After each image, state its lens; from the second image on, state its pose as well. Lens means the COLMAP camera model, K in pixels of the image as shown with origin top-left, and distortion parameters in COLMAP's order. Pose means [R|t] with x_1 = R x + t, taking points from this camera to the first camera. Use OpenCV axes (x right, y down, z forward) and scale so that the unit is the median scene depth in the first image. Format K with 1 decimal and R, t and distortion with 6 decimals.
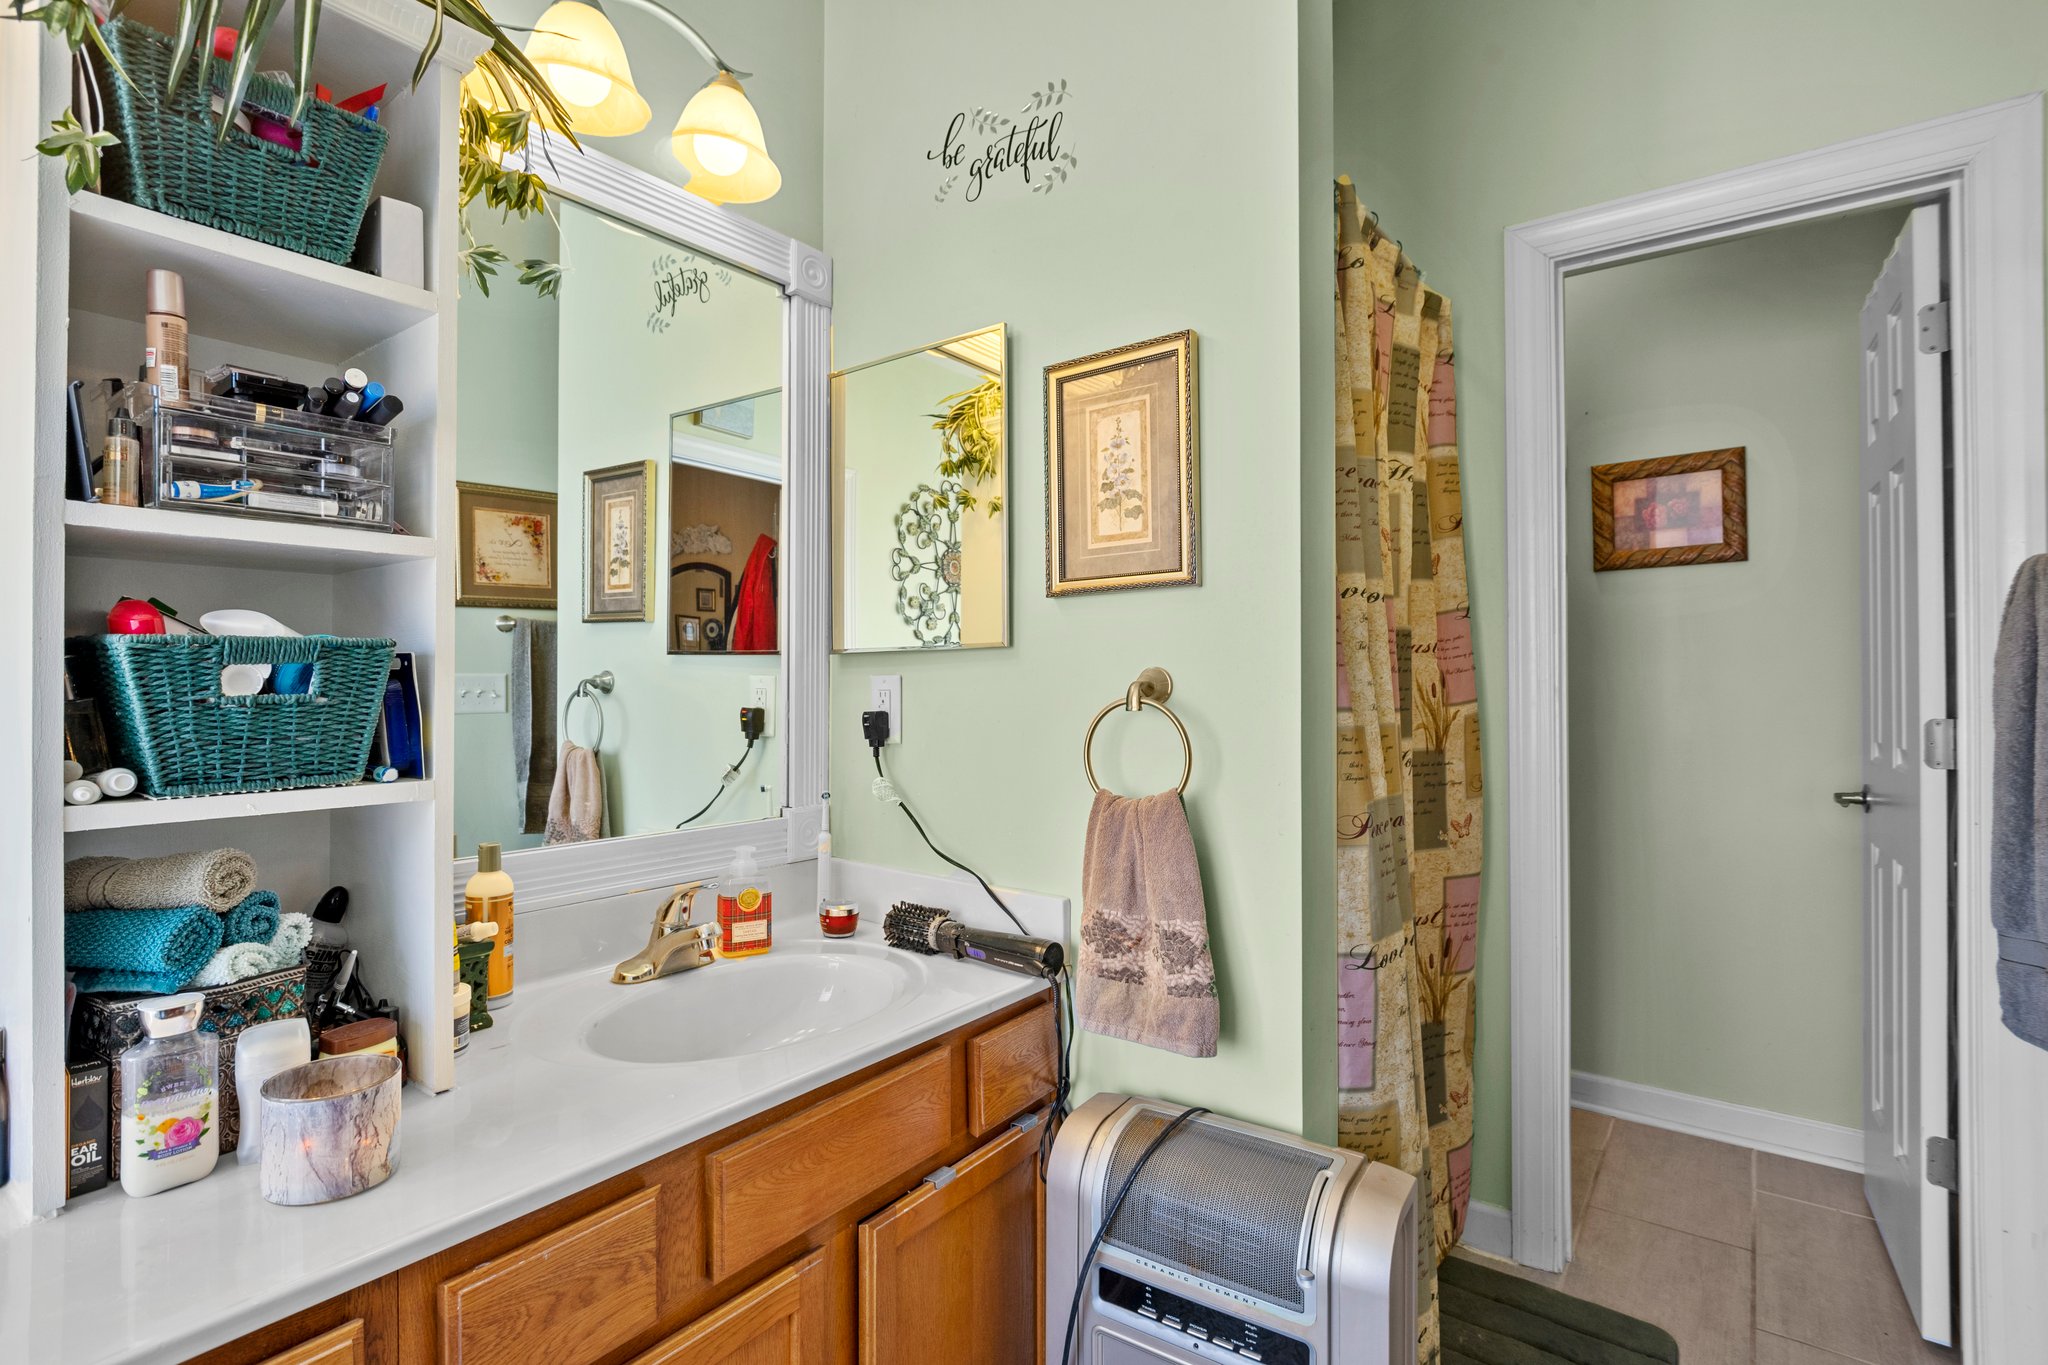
lens RADIAL K [[982.3, 0, 1016.8], [0, 982.3, 673.5], [0, 0, 1]] dist [-0.037633, 0.011224]
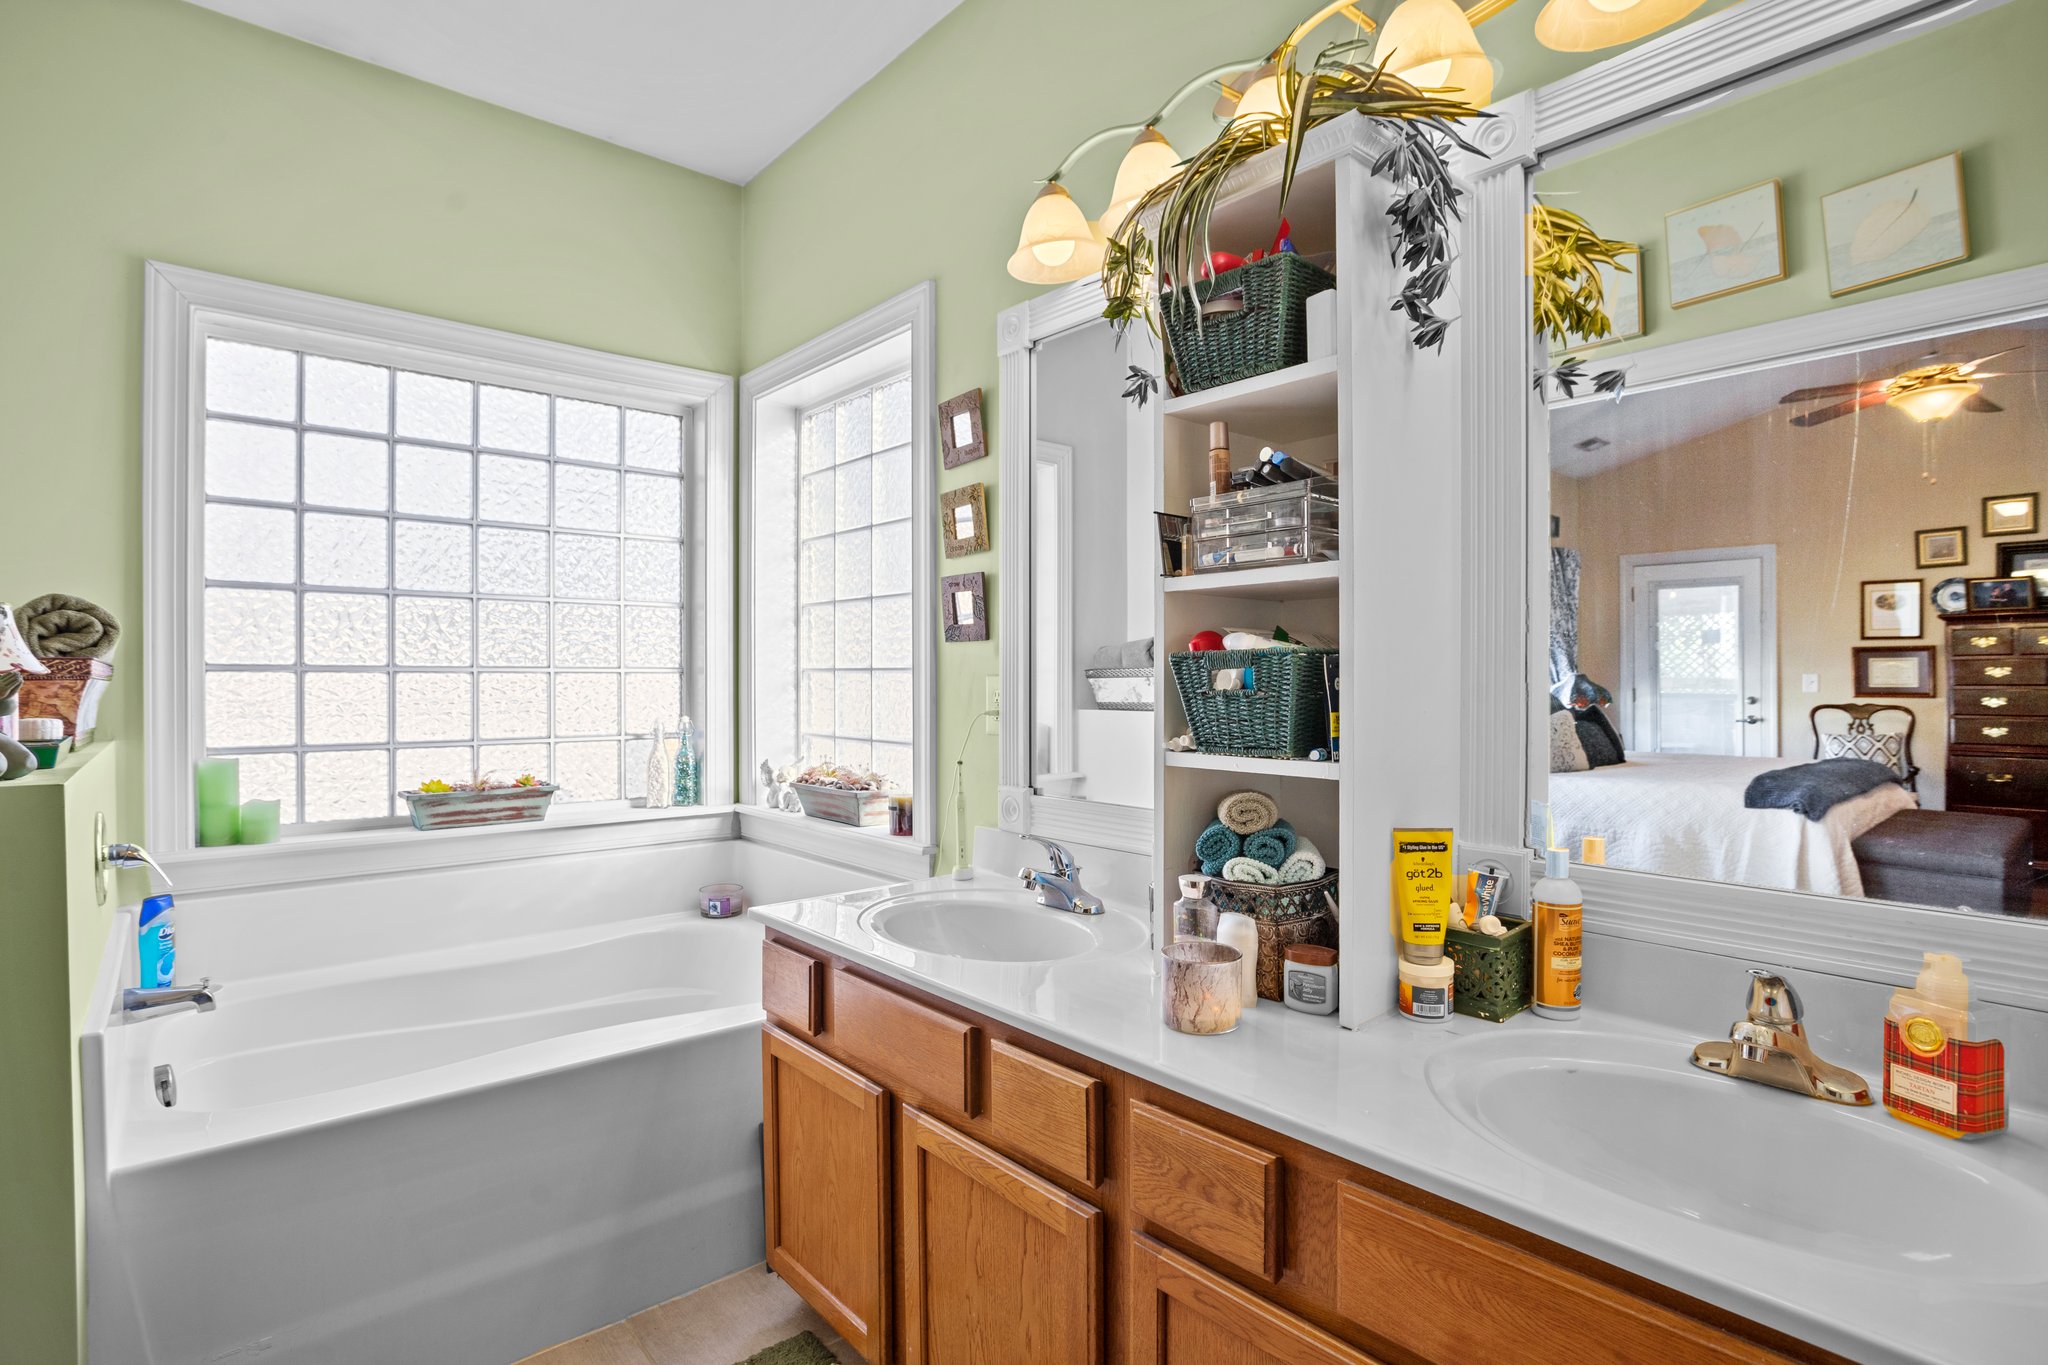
lens RADIAL K [[1093.3, 0, 1042.4], [0, 1093.3, 679.4], [0, 0, 1]] dist [-0.022883, -0.000207]
pose [[-0.240967, 0.005931, -0.970515, 0.888160], [0.011543, 0.999928, 0.003244, -0.002493], [0.970465, -0.010421, -0.241018, 1.095404]]
